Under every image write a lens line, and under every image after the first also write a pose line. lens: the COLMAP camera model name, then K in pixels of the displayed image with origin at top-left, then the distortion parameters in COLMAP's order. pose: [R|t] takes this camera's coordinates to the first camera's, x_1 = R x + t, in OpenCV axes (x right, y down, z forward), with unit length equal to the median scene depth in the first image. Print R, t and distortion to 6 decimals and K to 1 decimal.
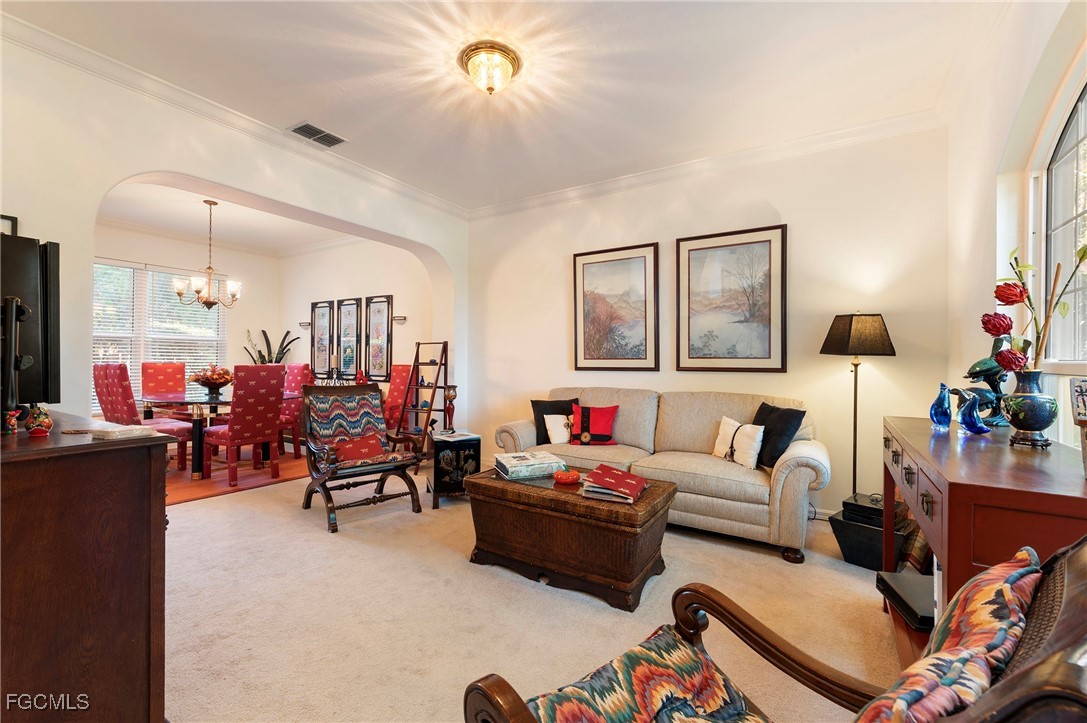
lens RADIAL K [[443.4, 0, 545.9], [0, 443.4, 356.6], [0, 0, 1]] dist [0.001069, 0.000107]
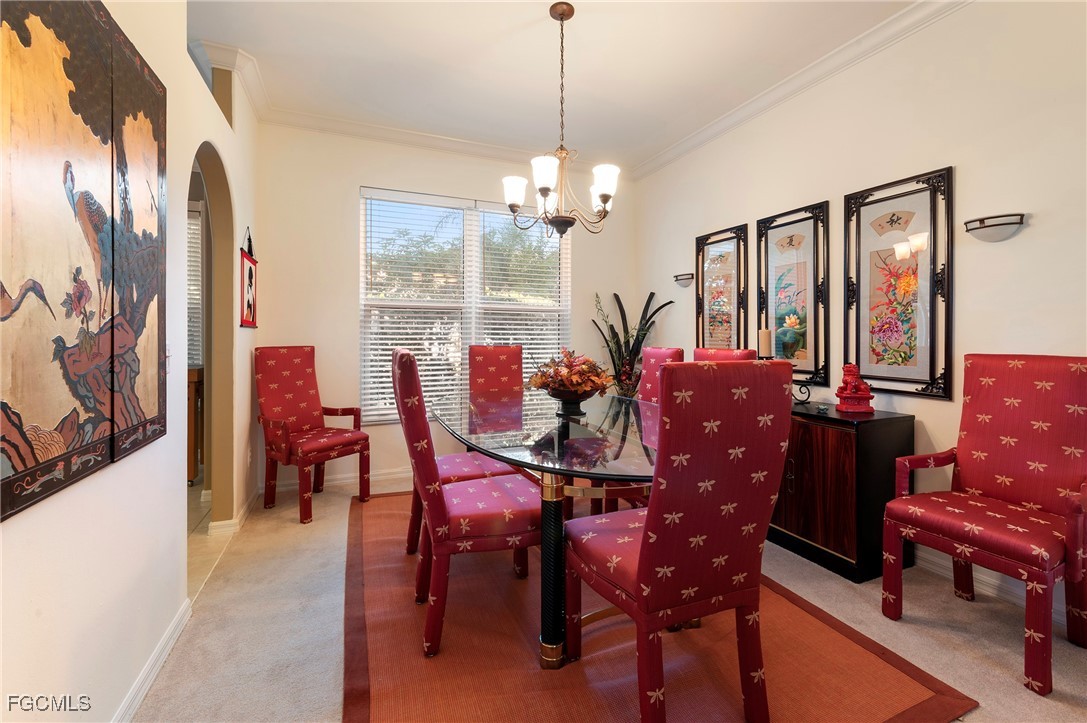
lens RADIAL K [[453.5, 0, 547.8], [0, 453.5, 338.2], [0, 0, 1]] dist [0.001128, 0.000005]
pose [[0.814602, -0.003402, -0.580011, -0.398225], [0.008248, 0.999950, 0.005720, 0.000725], [0.579962, -0.009444, 0.814589, 0.483720]]
